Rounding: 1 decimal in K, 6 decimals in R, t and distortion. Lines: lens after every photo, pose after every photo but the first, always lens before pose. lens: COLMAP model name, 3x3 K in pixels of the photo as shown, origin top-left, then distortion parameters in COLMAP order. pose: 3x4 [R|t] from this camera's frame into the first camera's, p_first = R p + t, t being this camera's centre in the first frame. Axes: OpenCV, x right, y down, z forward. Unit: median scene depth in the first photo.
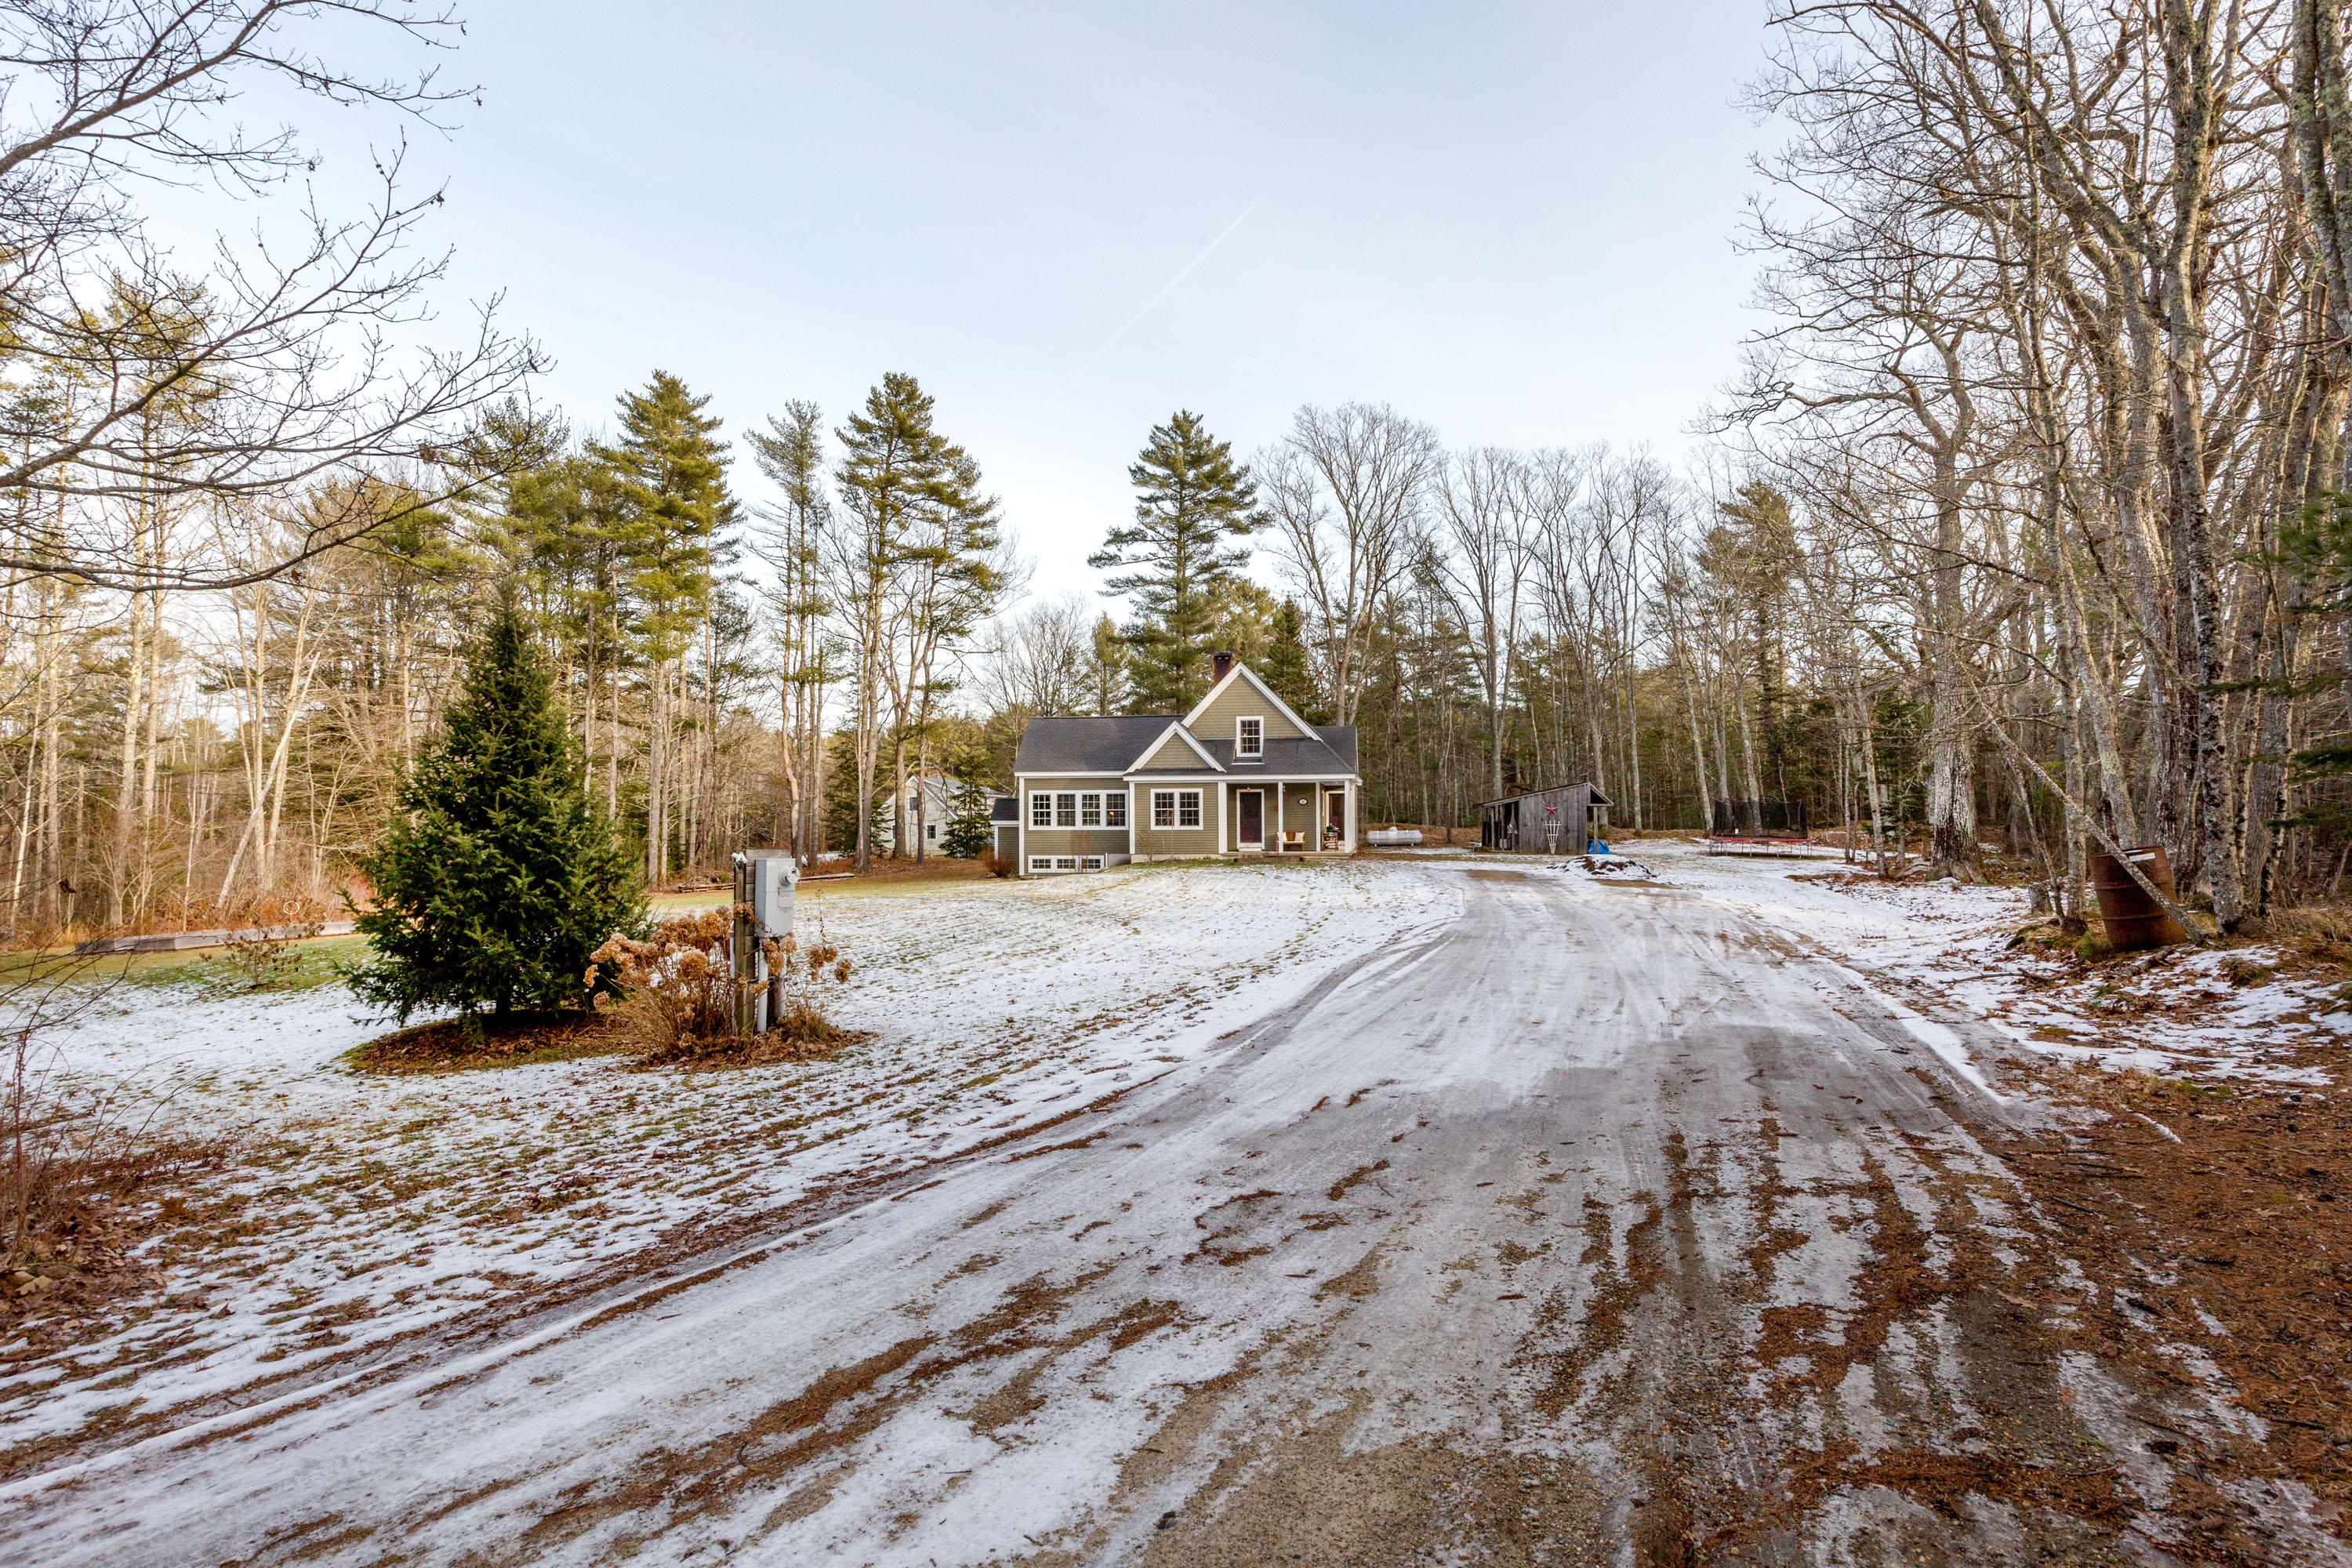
lens RADIAL K [[1204.5, 0, 1169.1], [0, 1204.5, 795.7], [0, 0, 1]] dist [0.013765, 0.000965]
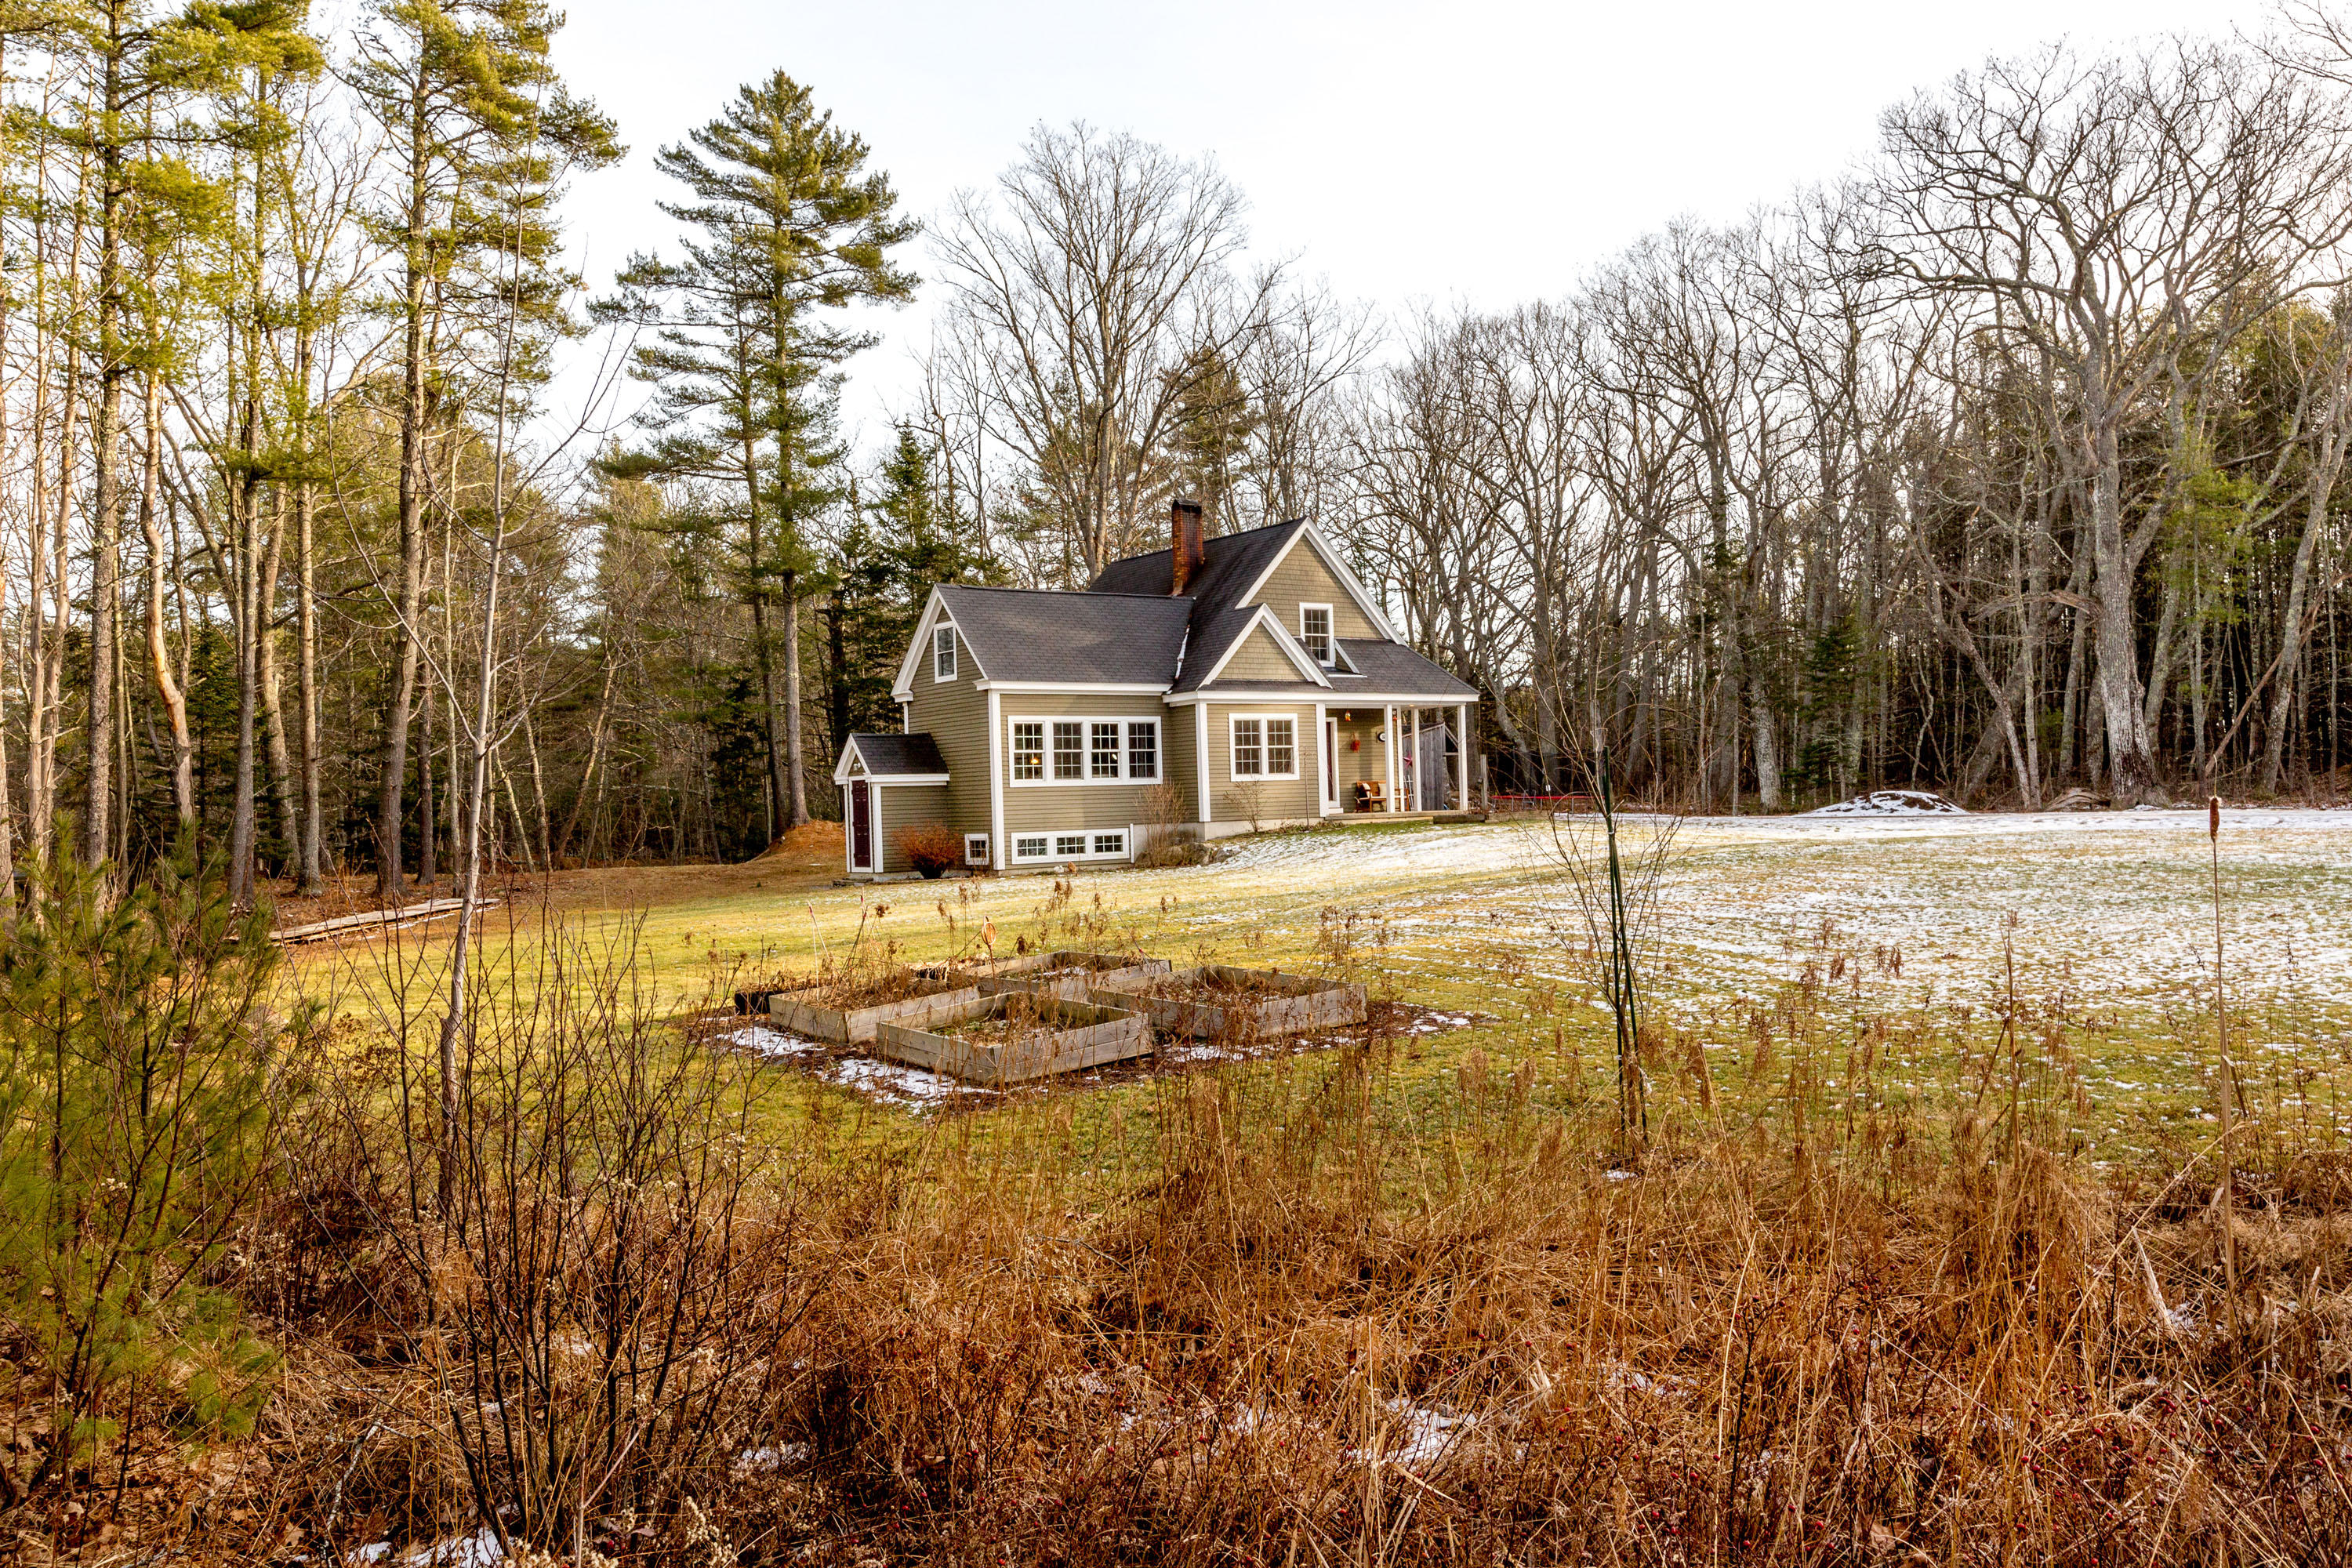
lens RADIAL K [[1915.8, 0, 1176.0], [0, 1915.8, 784.4], [0, 0, 1]] dist [-0.004276, -0.001840]
pose [[0.710215, -0.007345, 0.703946, -0.681744], [0.016729, 0.999839, -0.006445, 0.034416], [-0.703786, 0.016354, 0.710224, 0.324737]]
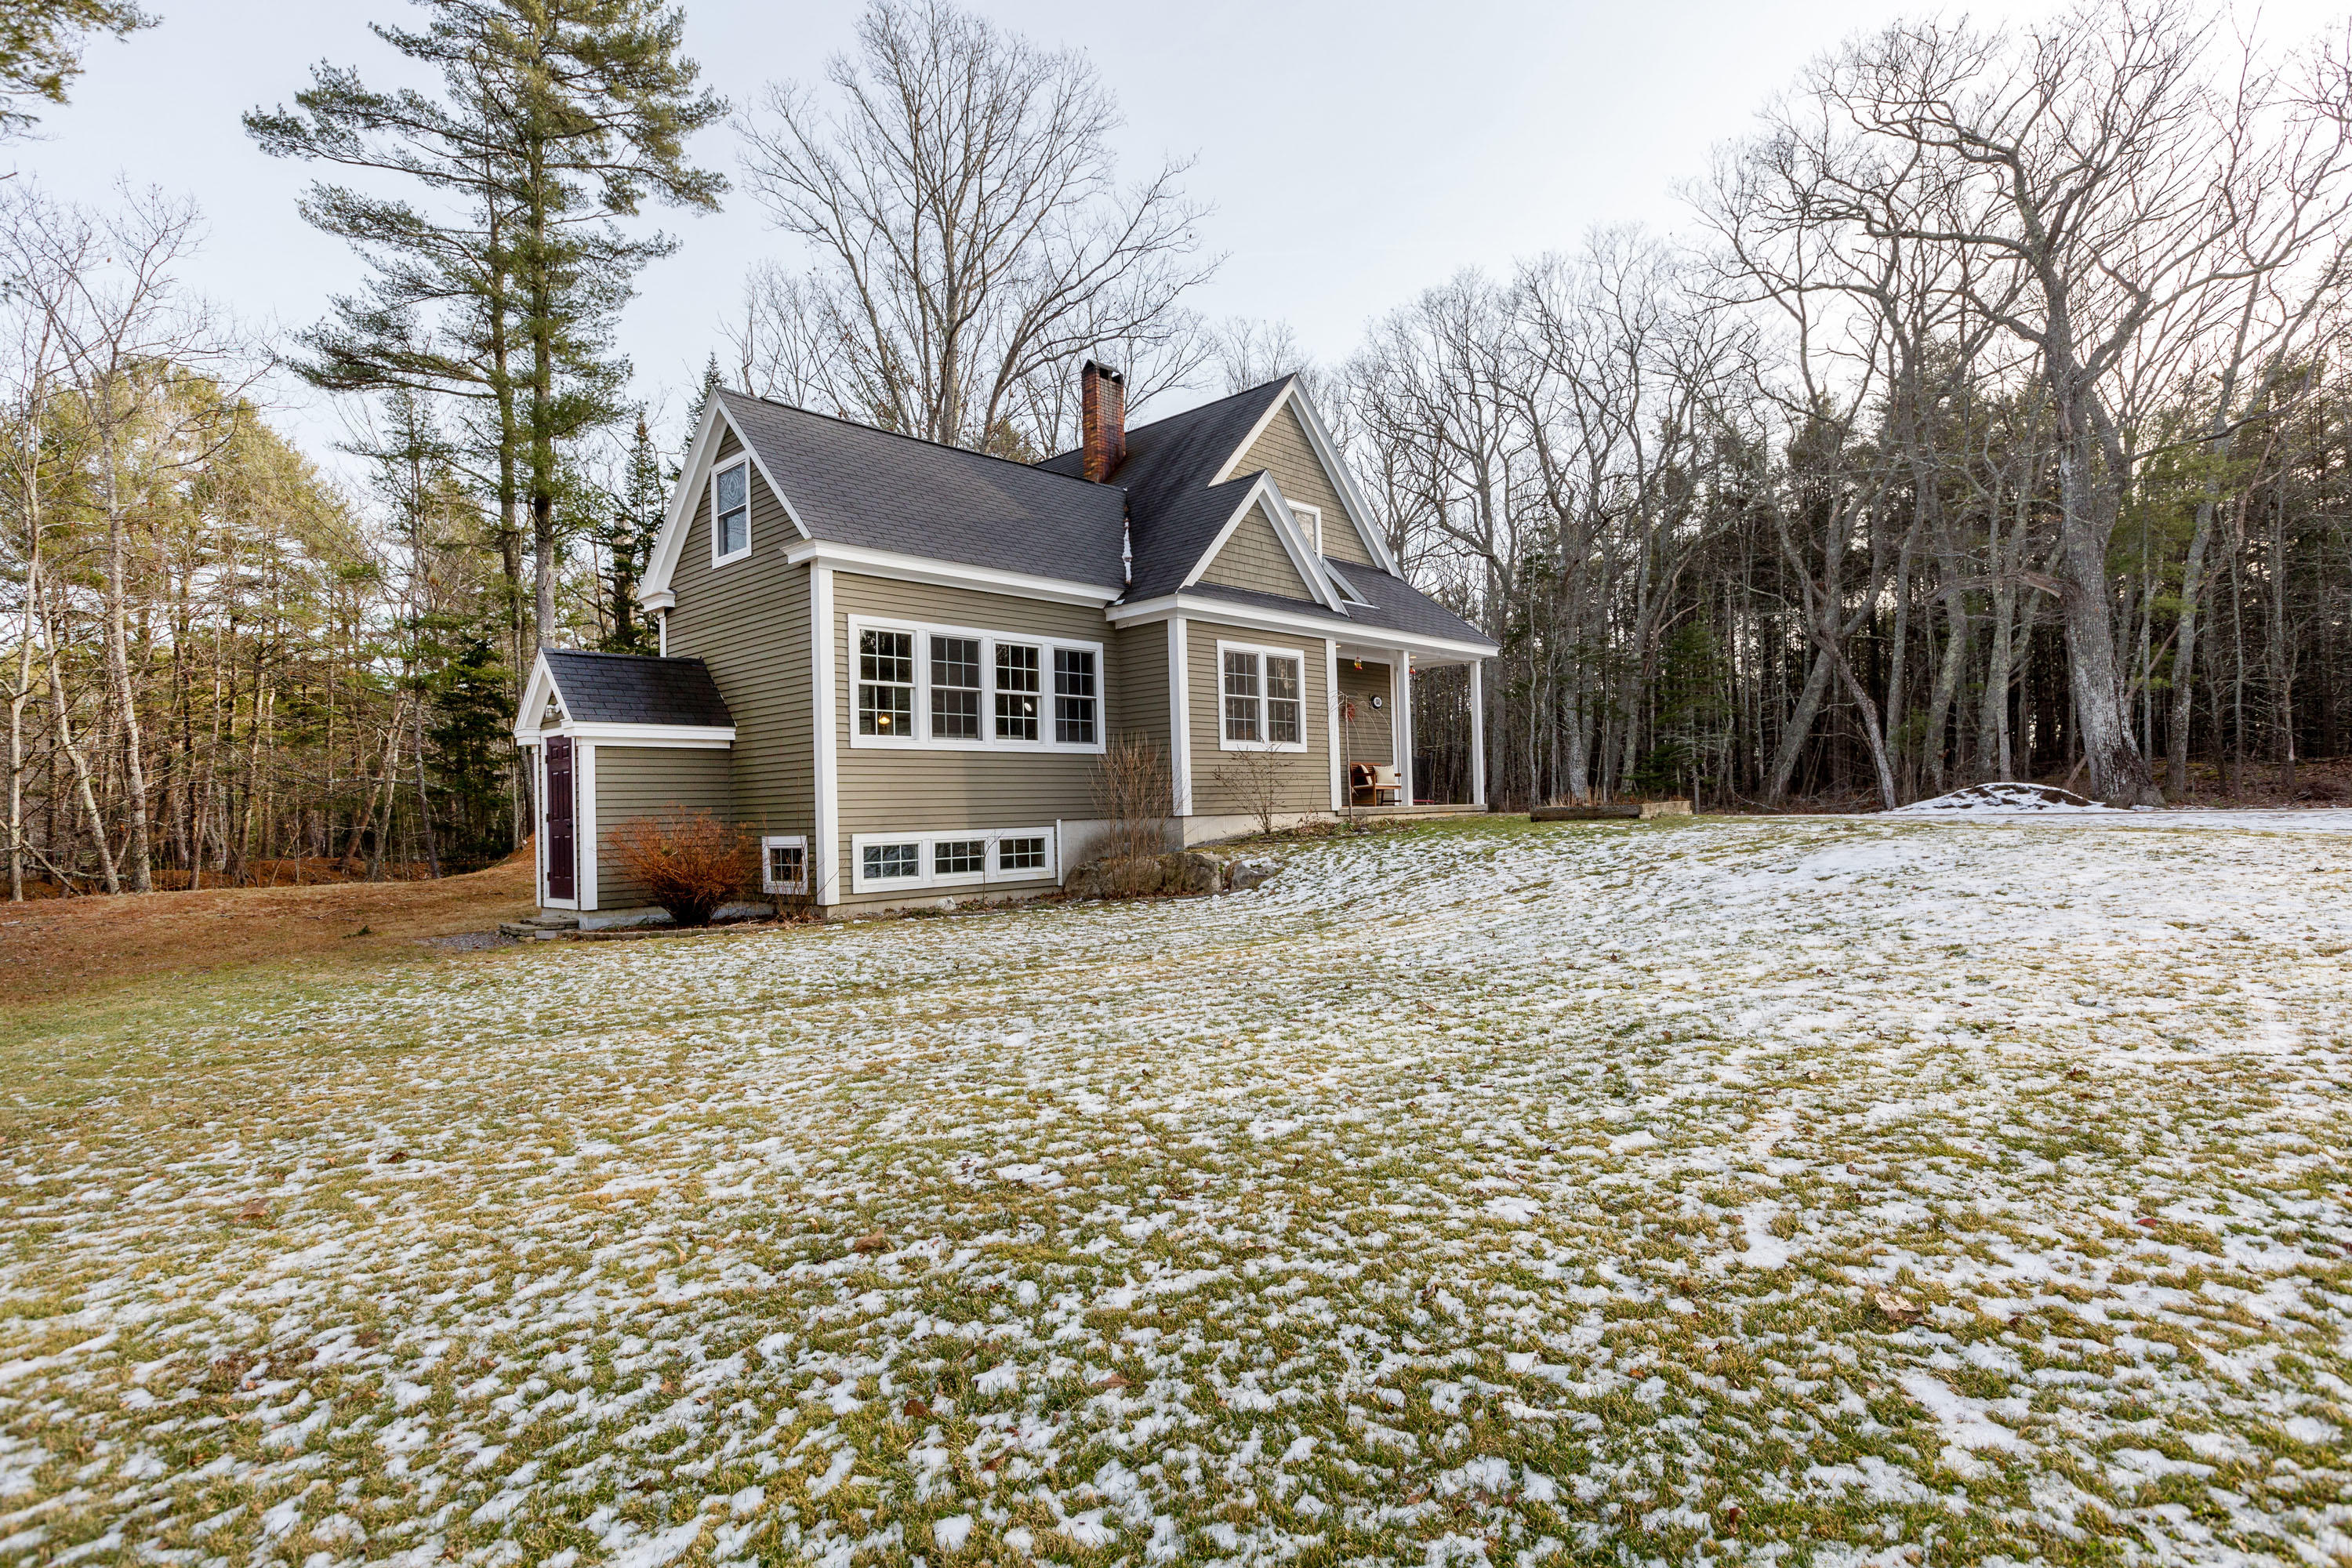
lens RADIAL K [[1204.5, 0, 1154.4], [0, 1204.5, 779.6], [0, 0, 1]] dist [0.013765, 0.000965]
pose [[0.568882, 0.015105, 0.822280, -0.316189], [0.013273, 0.999532, -0.027543, 0.045531], [-0.822312, 0.026583, 0.568416, 0.775319]]
